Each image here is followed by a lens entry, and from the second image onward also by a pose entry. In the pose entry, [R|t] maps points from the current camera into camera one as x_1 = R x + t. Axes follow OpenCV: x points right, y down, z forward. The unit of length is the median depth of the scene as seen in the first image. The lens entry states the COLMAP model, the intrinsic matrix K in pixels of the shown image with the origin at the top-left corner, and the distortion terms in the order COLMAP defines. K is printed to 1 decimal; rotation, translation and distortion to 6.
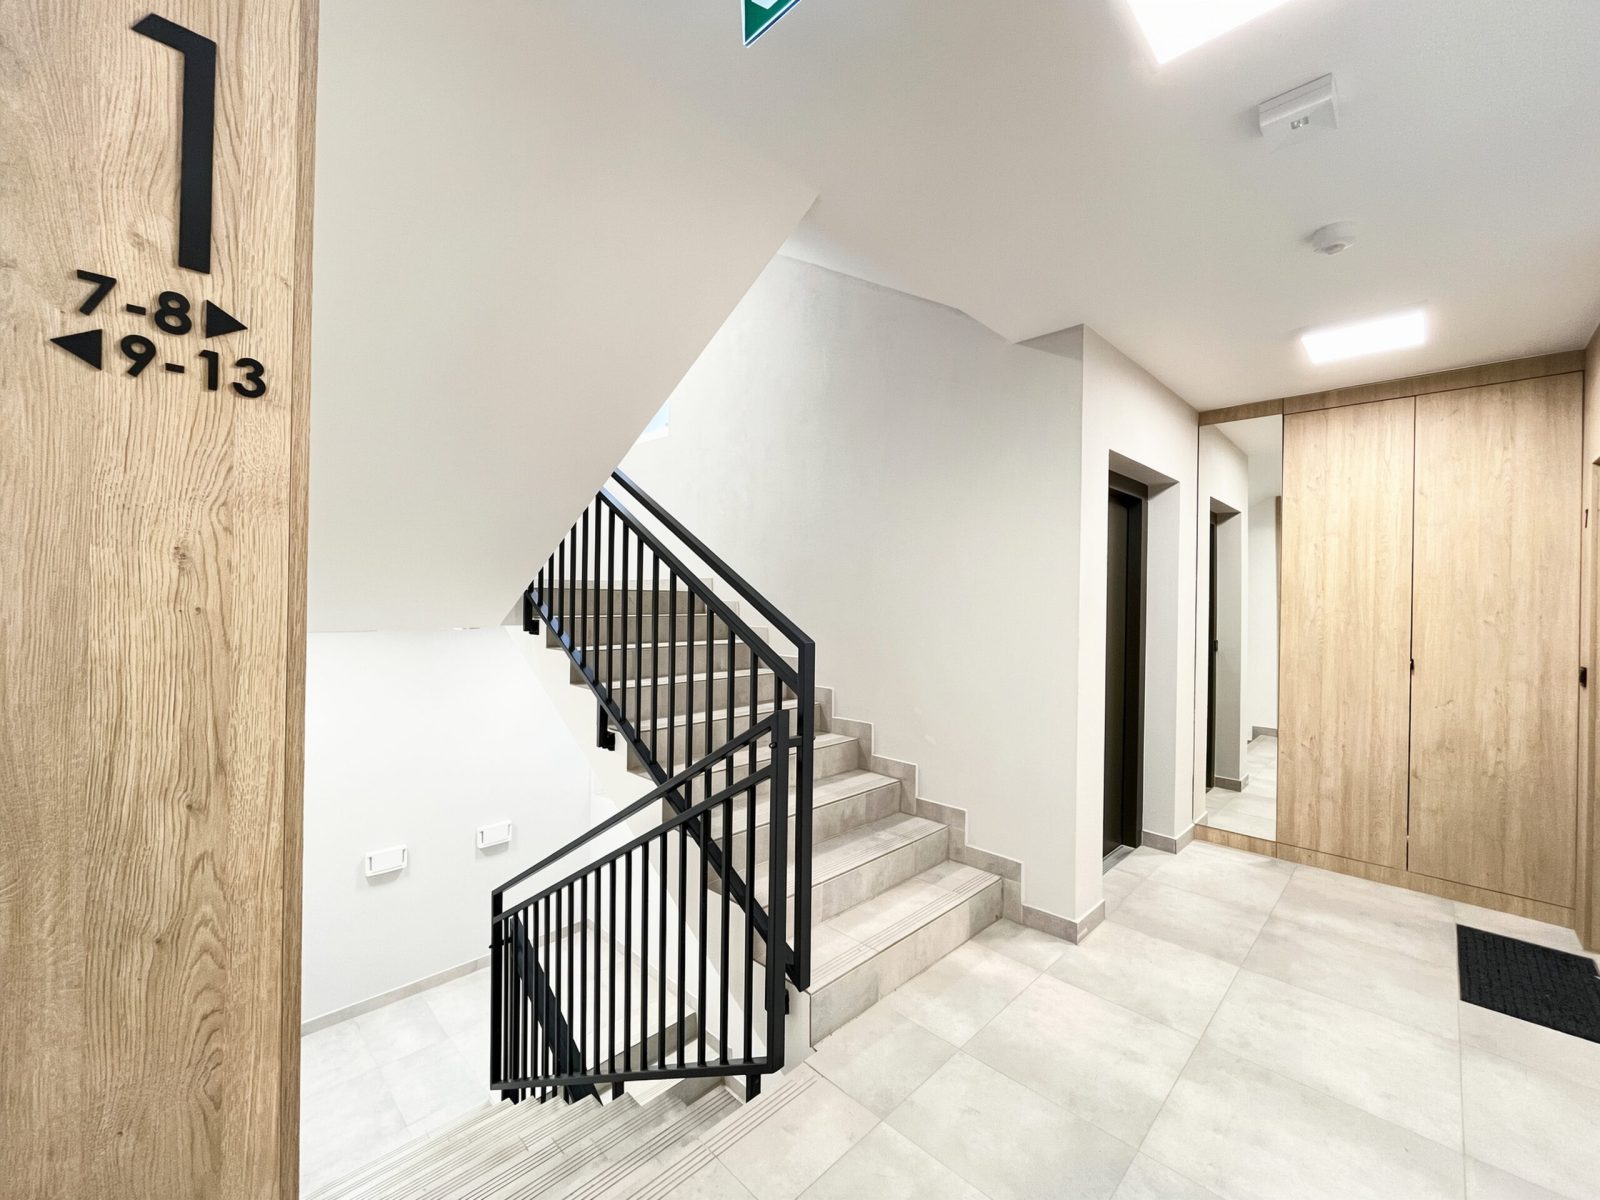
lens RADIAL K [[646.8, 0, 800.0], [0, 646.8, 600.0], [0, 0, 1]] dist [-0.001163, -0.000316]
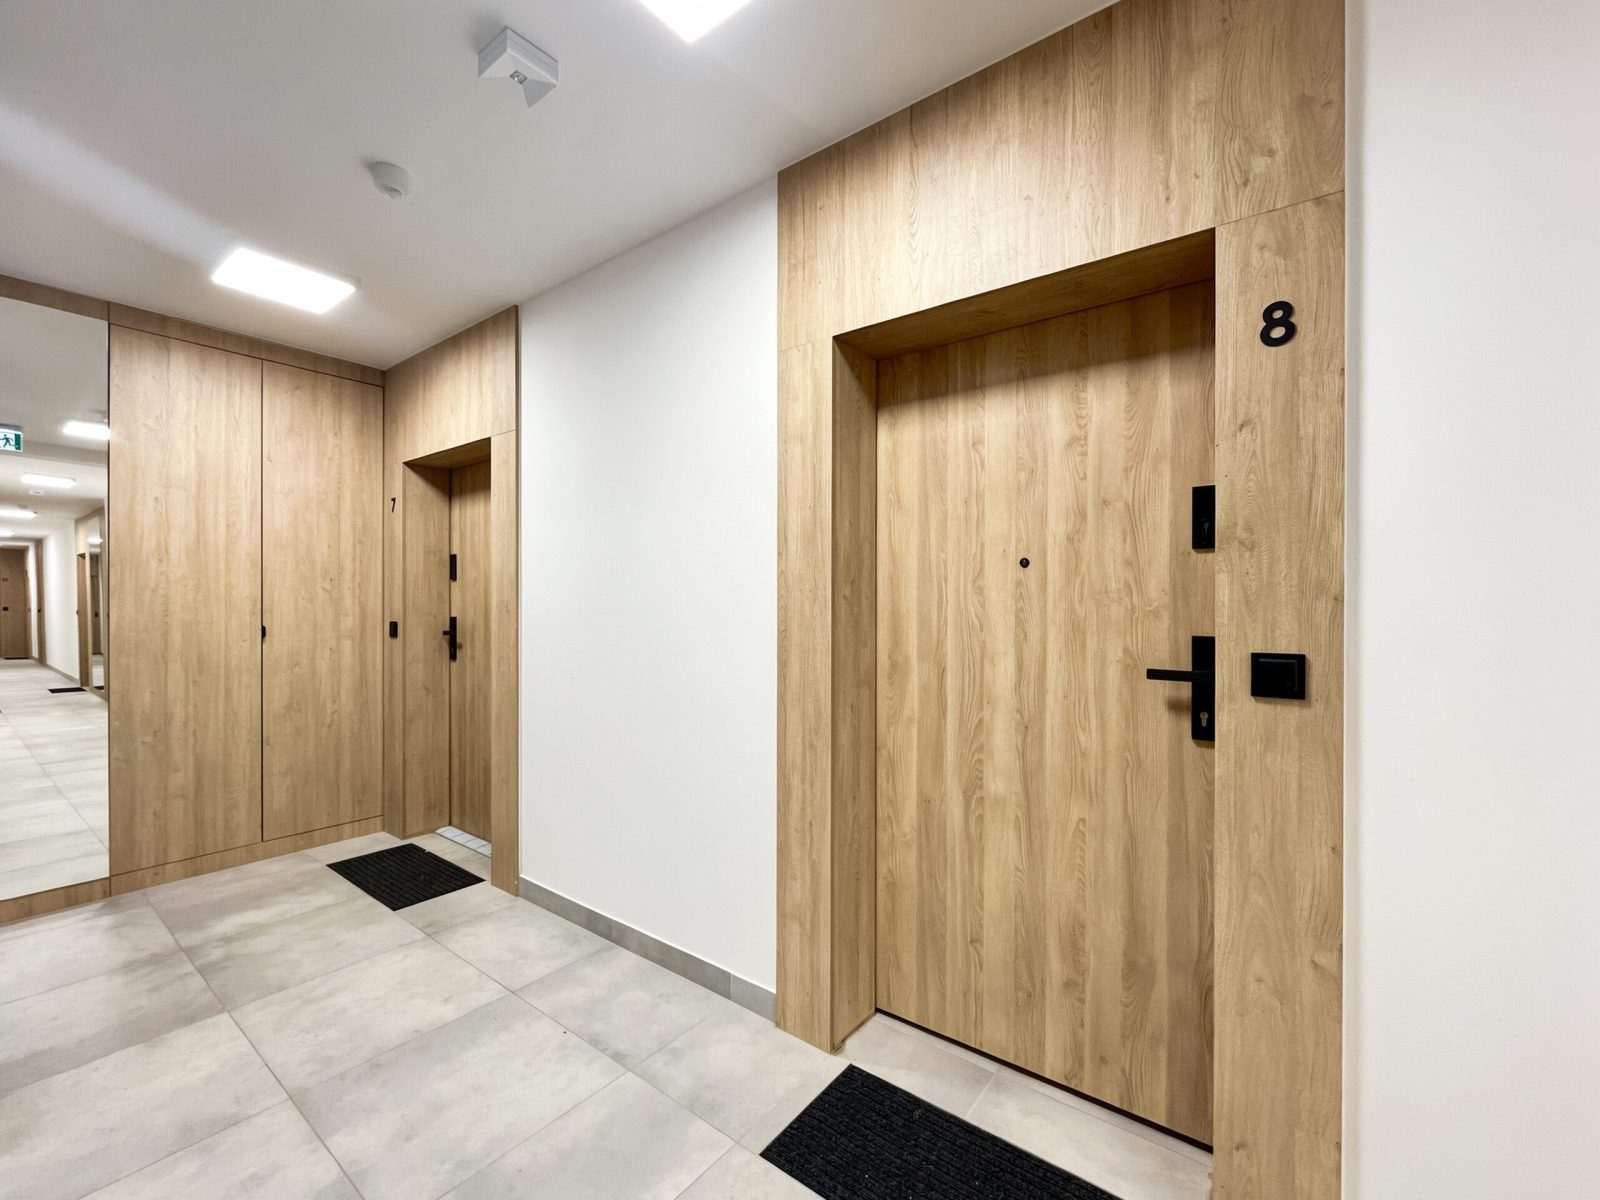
lens RADIAL K [[671.4, 0, 800.0], [0, 671.4, 600.0], [0, 0, 1]] dist [-0.000786, -0.000147]
pose [[-0.118919, -0.010761, 0.992846, -0.176003], [0.001414, 0.999938, 0.011007, 0.042200], [-0.992903, 0.002712, -0.118896, 0.317553]]
